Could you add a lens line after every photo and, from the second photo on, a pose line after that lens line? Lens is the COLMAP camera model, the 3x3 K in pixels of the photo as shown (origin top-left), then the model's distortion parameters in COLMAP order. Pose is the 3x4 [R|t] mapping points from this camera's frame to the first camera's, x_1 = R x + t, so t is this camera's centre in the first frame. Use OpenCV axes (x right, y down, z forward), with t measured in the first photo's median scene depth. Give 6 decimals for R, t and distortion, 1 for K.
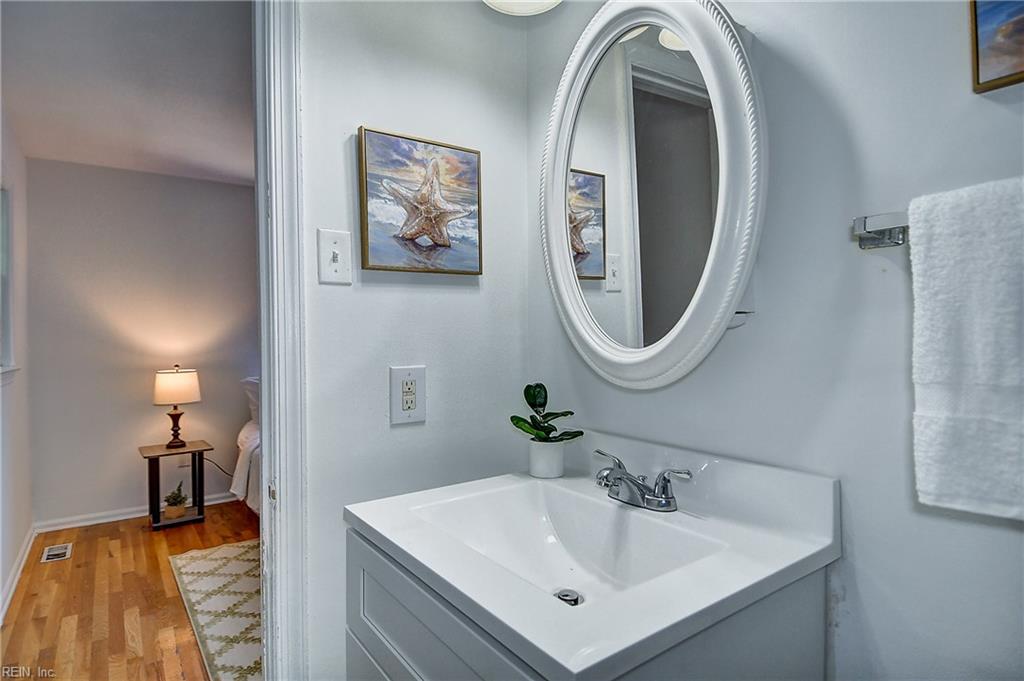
lens RADIAL K [[547.1, 0, 515.7], [0, 547.1, 340.6], [0, 0, 1]] dist [0.010309, -0.021306]
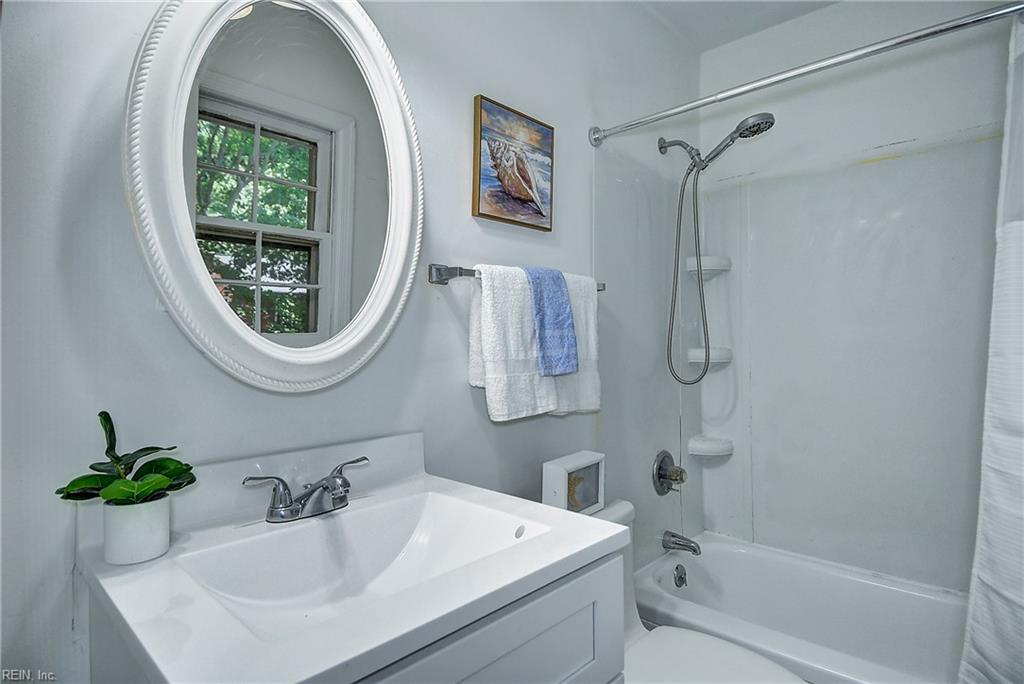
lens RADIAL K [[543.2, 0, 516.8], [0, 543.2, 342.3], [0, 0, 1]] dist [0.005442, 0.000297]
pose [[-0.184419, 0.006903, 0.982824, -1.162323], [0.013831, 0.999895, -0.004427, 0.018792], [-0.982750, 0.012777, -0.184495, 1.256255]]
